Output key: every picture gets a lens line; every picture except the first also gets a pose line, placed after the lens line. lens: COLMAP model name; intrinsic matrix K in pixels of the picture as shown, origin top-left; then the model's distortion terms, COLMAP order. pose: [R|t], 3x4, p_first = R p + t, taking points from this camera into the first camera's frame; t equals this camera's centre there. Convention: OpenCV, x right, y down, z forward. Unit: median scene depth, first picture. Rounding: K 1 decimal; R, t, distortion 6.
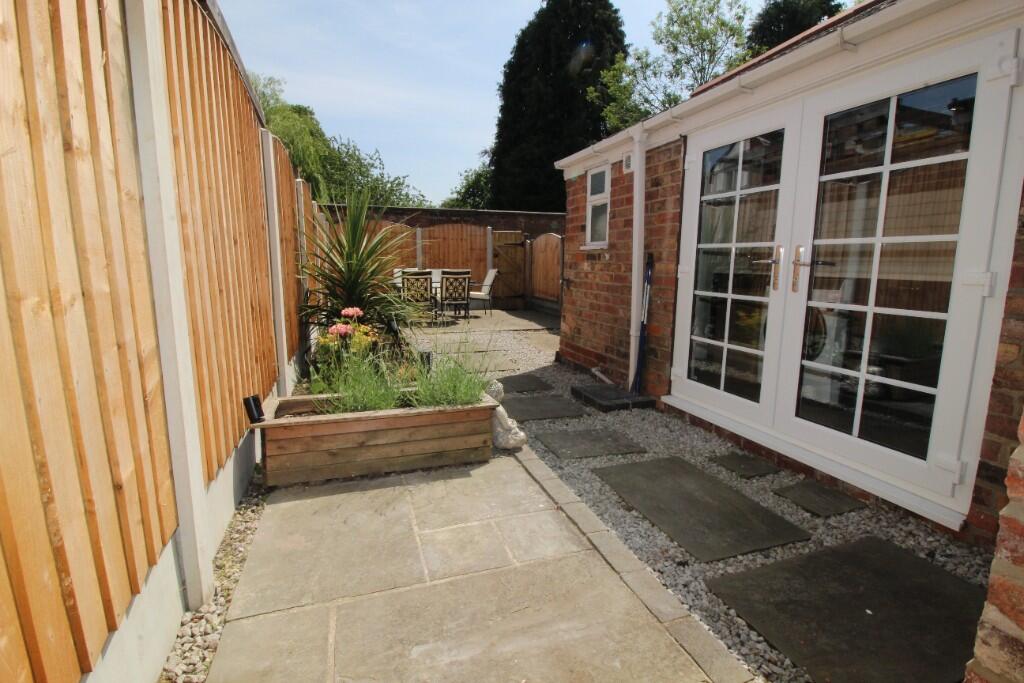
lens RADIAL K [[477.0, 0, 513.7], [0, 477.0, 343.3], [0, 0, 1]] dist [-0.024877, -0.000342]
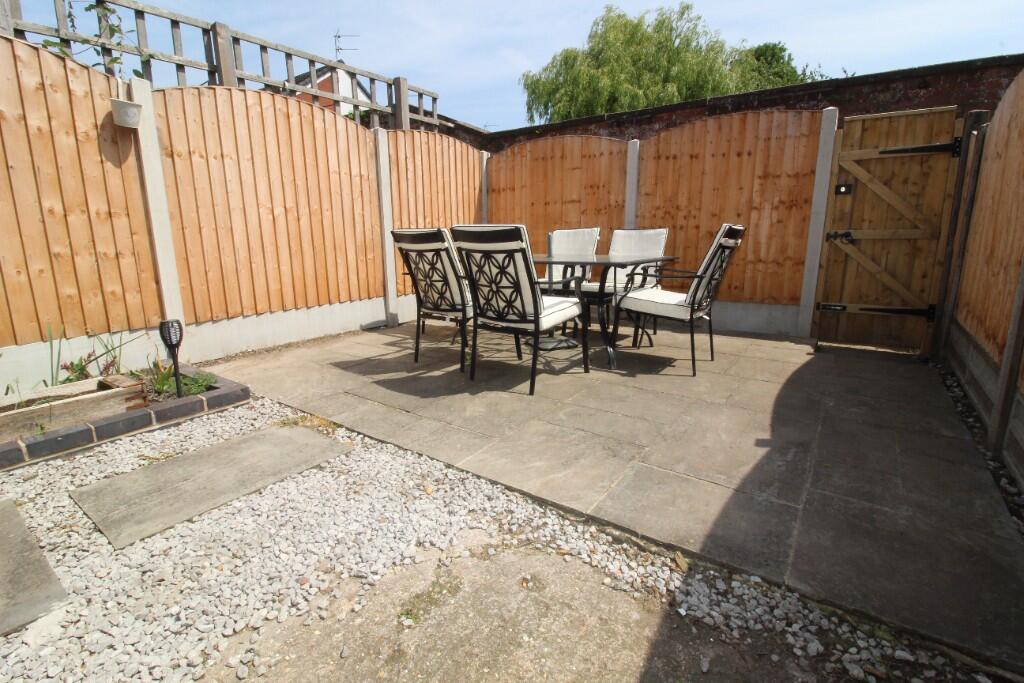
lens RADIAL K [[477.0, 0, 513.4], [0, 477.0, 339.7], [0, 0, 1]] dist [-0.024877, -0.000342]
pose [[0.584489, 0.158012, -0.795867, 0.112834], [-0.118955, 0.986944, 0.108588, -0.084846], [0.802634, 0.031204, 0.595654, 0.607756]]
